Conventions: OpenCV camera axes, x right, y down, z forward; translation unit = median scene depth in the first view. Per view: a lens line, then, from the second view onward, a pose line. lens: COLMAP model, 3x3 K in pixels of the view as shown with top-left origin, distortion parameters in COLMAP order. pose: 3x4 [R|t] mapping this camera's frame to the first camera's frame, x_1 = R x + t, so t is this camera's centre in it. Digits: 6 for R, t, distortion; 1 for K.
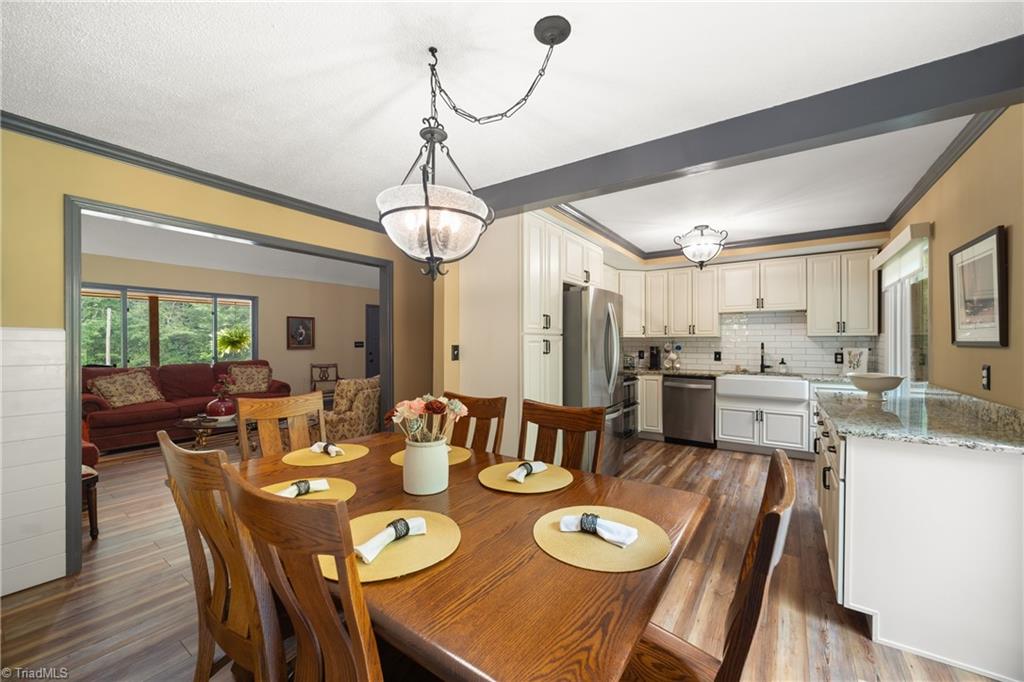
lens RADIAL K [[395.4, 0, 518.5], [0, 395.4, 345.5], [0, 0, 1]] dist [-0.017669, 0.005088]
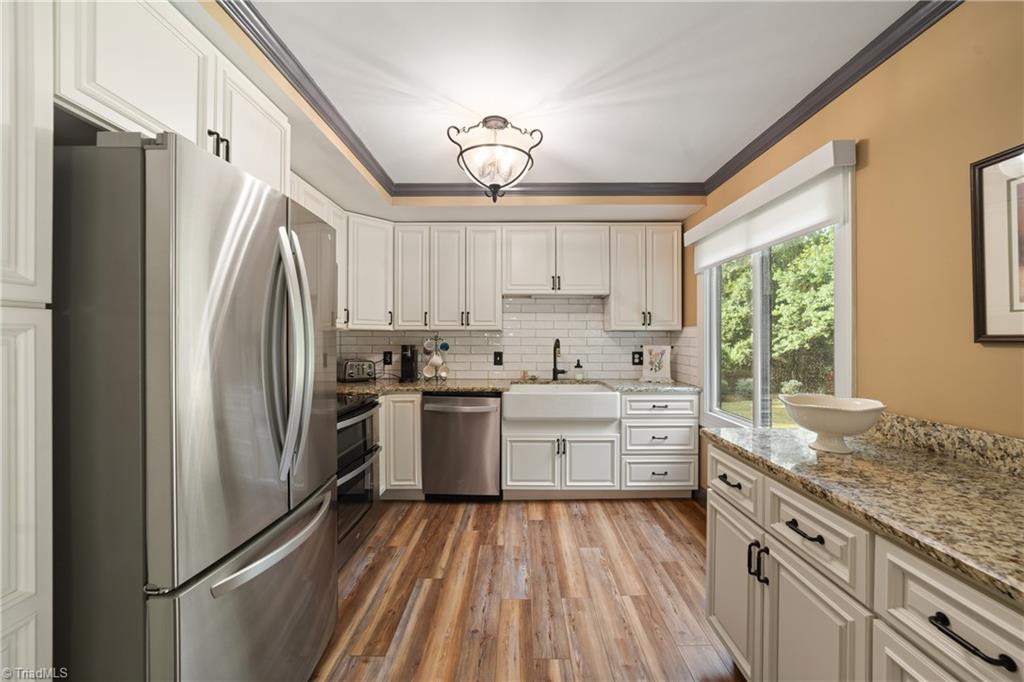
lens RADIAL K [[397.2, 0, 520.1], [0, 397.2, 338.2], [0, 0, 1]] dist [-0.016797, 0.002759]
pose [[0.823135, 0.001599, 0.567844, 0.162535], [0.004075, 0.999954, -0.008722, -0.002337], [-0.567832, 0.009493, 0.823090, 0.465493]]
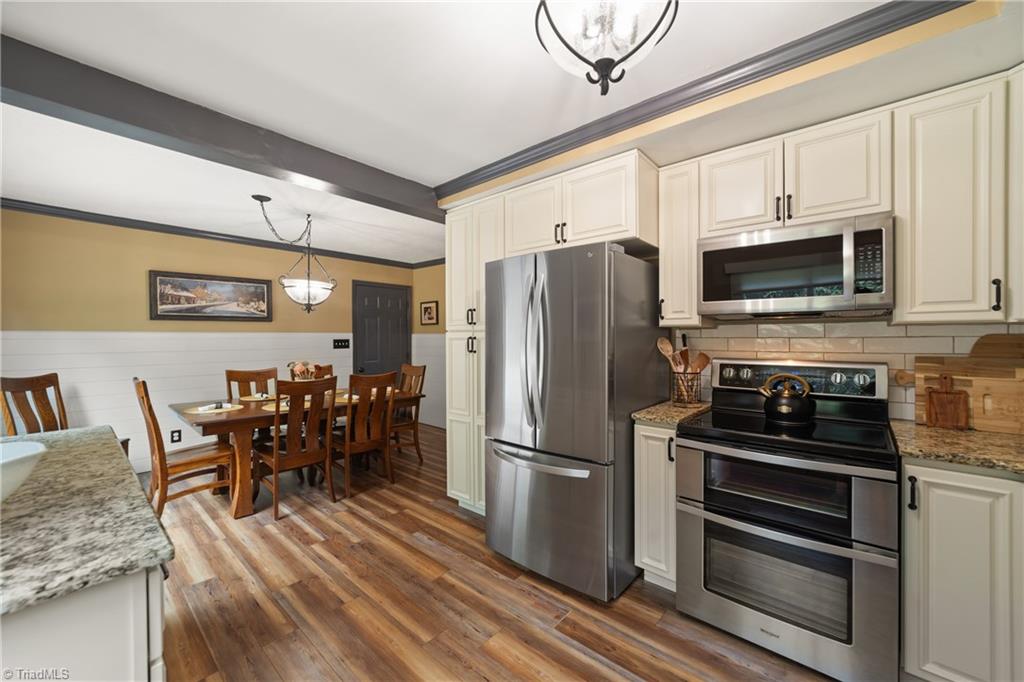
lens RADIAL K [[395.4, 0, 522.1], [0, 395.4, 337.7], [0, 0, 1]] dist [-0.017669, 0.005088]
pose [[-0.111681, -0.002359, -0.993741, 0.659392], [-0.007366, 0.999972, -0.001546, -0.009031], [0.993717, 0.007147, -0.111695, 0.840260]]
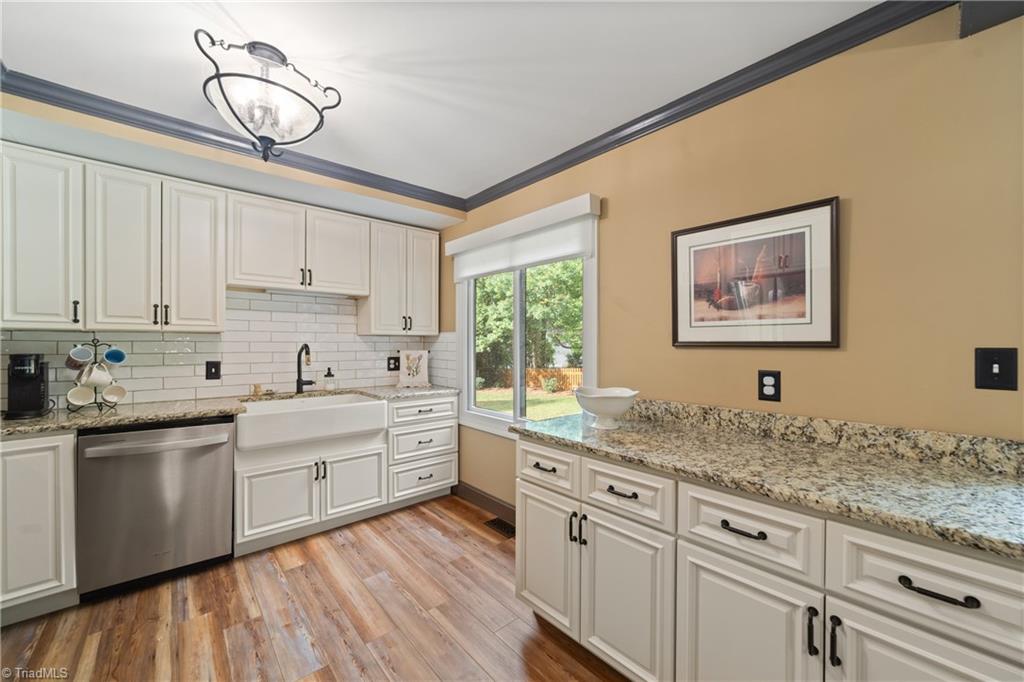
lens RADIAL K [[395.4, 0, 519.0], [0, 395.4, 344.4], [0, 0, 1]] dist [-0.017669, 0.005088]
pose [[0.235752, -0.001632, 0.971812, 0.120443], [0.007638, 0.999971, -0.000174, -0.003719], [-0.971783, 0.007464, 0.235757, 0.568409]]
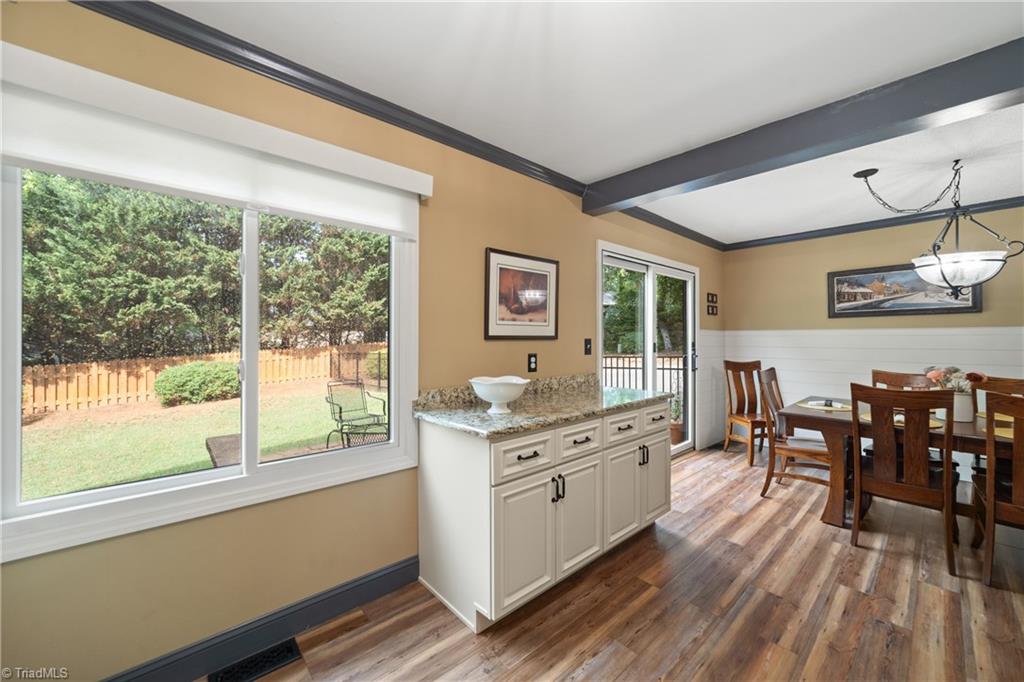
lens RADIAL K [[395.4, 0, 519.6], [0, 395.4, 337.9], [0, 0, 1]] dist [-0.017669, 0.005088]
pose [[-0.973910, -0.001954, 0.226928, 0.405246], [0.000777, 0.999928, 0.011946, -0.008496], [-0.226935, 0.011811, -0.973838, 1.009127]]
